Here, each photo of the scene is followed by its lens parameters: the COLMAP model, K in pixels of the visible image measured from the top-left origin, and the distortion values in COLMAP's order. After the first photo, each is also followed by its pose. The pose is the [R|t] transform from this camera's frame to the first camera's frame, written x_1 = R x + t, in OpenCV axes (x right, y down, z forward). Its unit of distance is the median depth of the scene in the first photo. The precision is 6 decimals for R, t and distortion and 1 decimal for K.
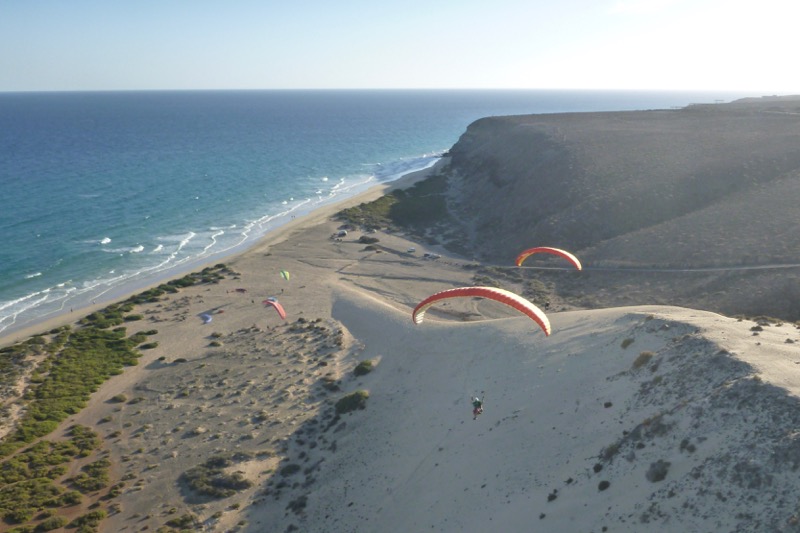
lens RADIAL K [[728.4, 0, 402.8], [0, 728.4, 270.1], [0, 0, 1]] dist [-0.021835, 0.000000]
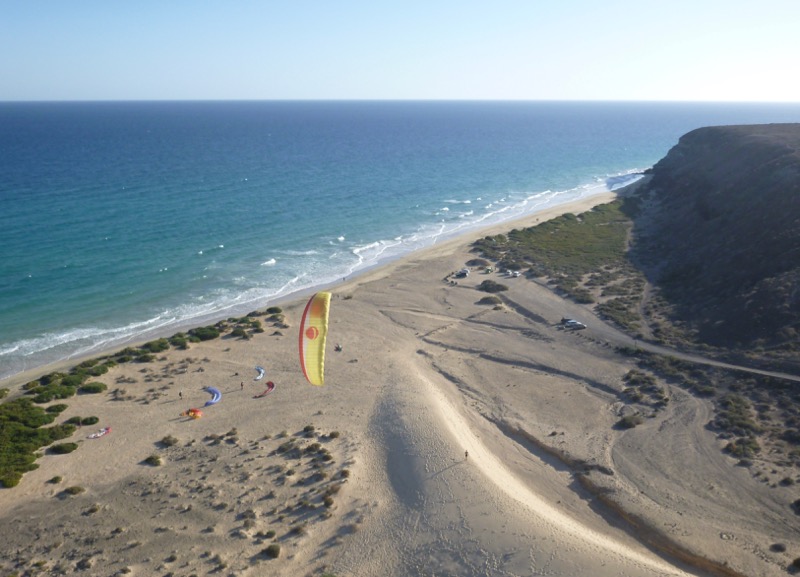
lens RADIAL K [[794.1, 0, 326.6], [0, 794.1, 307.2], [0, 0, 1]] dist [-0.026634, 0.000000]
pose [[0.945603, 0.087483, -0.313340, 0.078687], [-0.081224, 0.996149, 0.033002, -0.060092], [0.315021, -0.005756, 0.949067, 0.381862]]
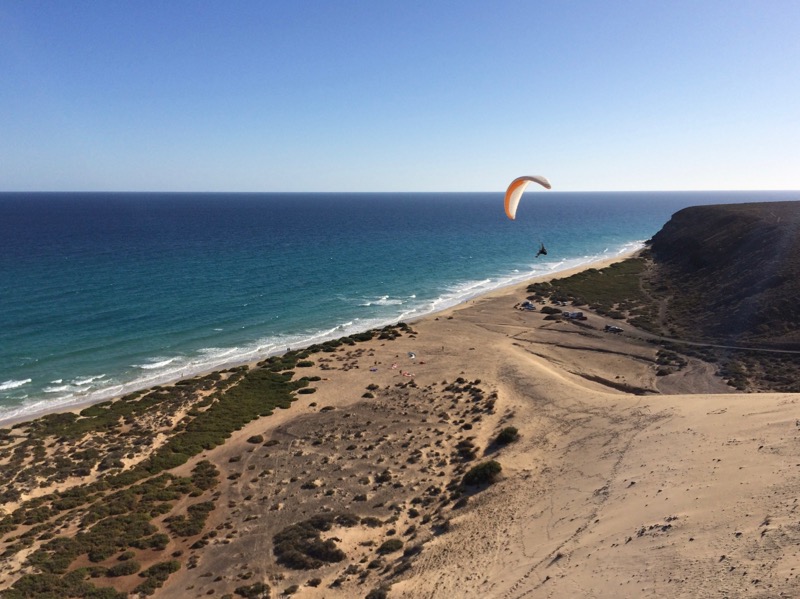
lens RADIAL K [[651.7, 0, 398.5], [0, 651.7, 293.2], [0, 0, 1]] dist [0.043954, -0.019727]
pose [[0.952804, 0.049298, -0.299555, 0.038000], [-0.072603, 0.995097, -0.067169, 0.018792], [0.294775, 0.085747, 0.951712, 0.143478]]
